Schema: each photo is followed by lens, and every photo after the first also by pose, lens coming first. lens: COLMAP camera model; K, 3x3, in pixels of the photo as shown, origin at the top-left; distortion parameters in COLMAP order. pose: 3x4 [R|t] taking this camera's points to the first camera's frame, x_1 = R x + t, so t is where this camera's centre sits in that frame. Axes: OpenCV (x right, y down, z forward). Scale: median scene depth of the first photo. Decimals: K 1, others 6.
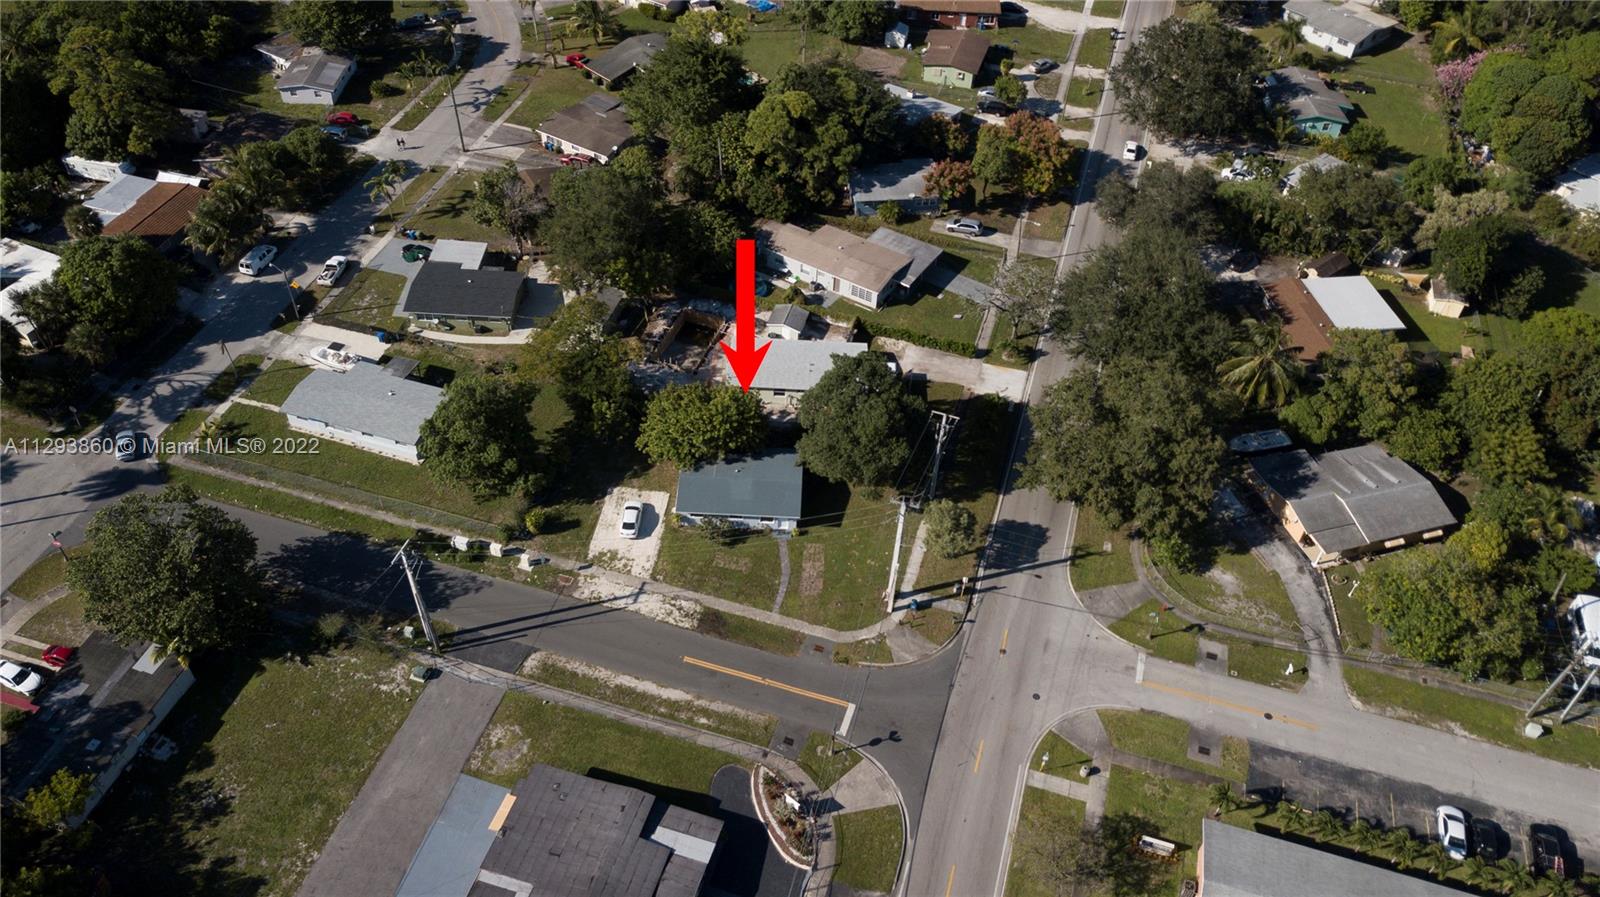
lens RADIAL K [[1154.7, 0, 800.0], [0, 1154.7, 448.5], [0, 0, 1]] dist [0.013213, -0.028839]
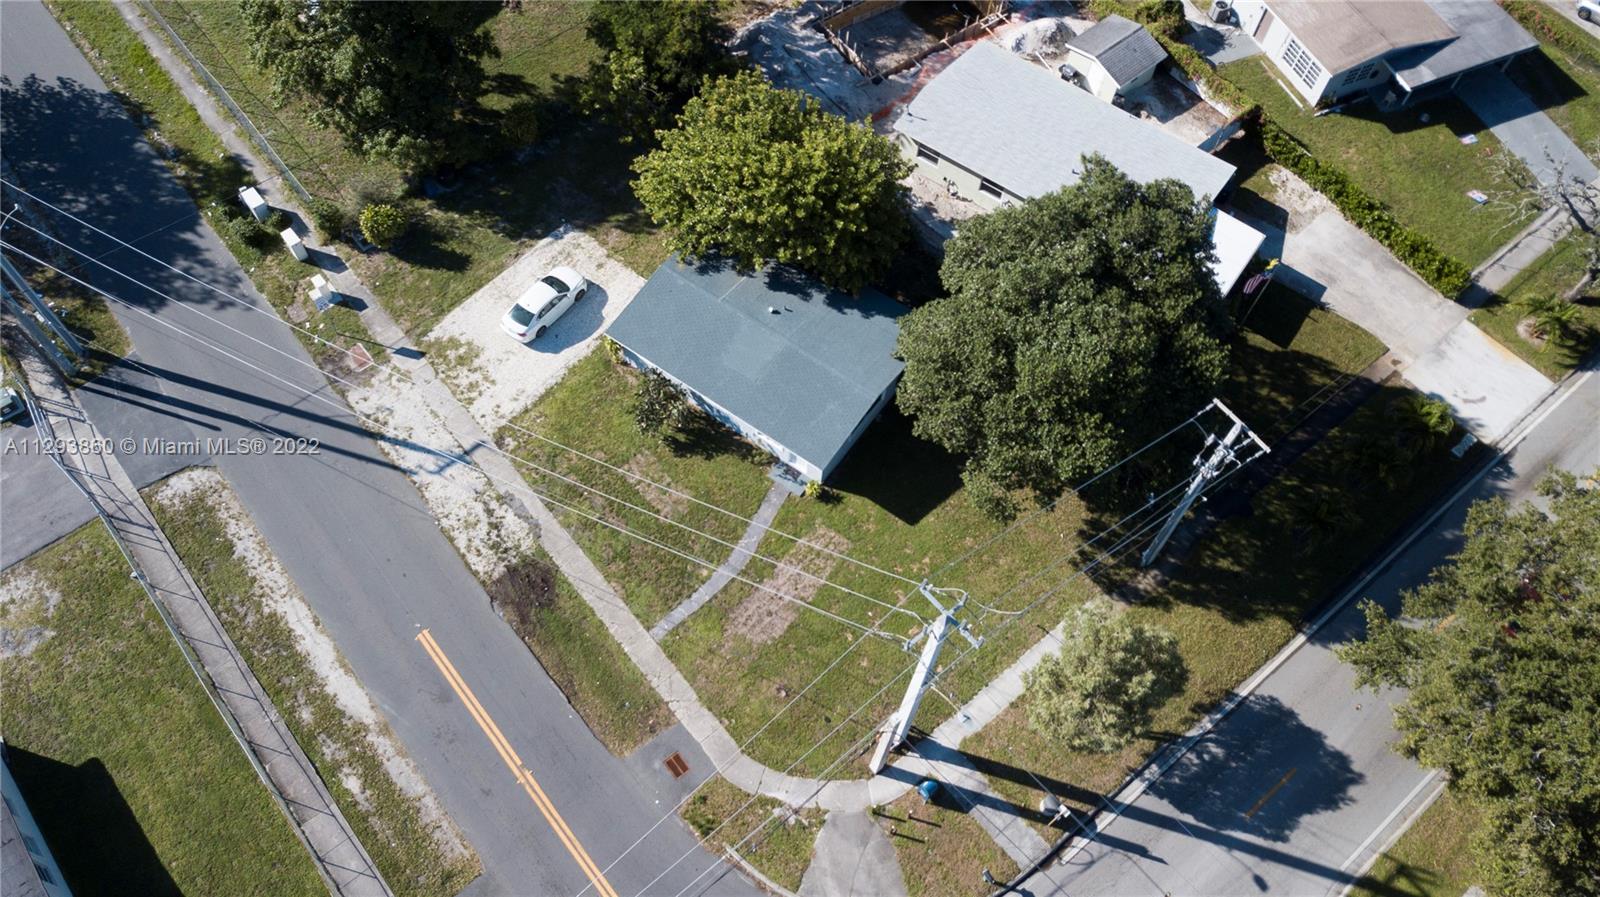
lens RADIAL K [[1154.7, 0, 800.0], [0, 1154.7, 448.5], [0, 0, 1]] dist [0.013213, -0.028839]
pose [[0.829501, 0.482039, -0.282075, 0.113106], [-0.392974, 0.862623, 0.318516, -0.085250], [0.396861, -0.153361, 0.904976, 0.584111]]
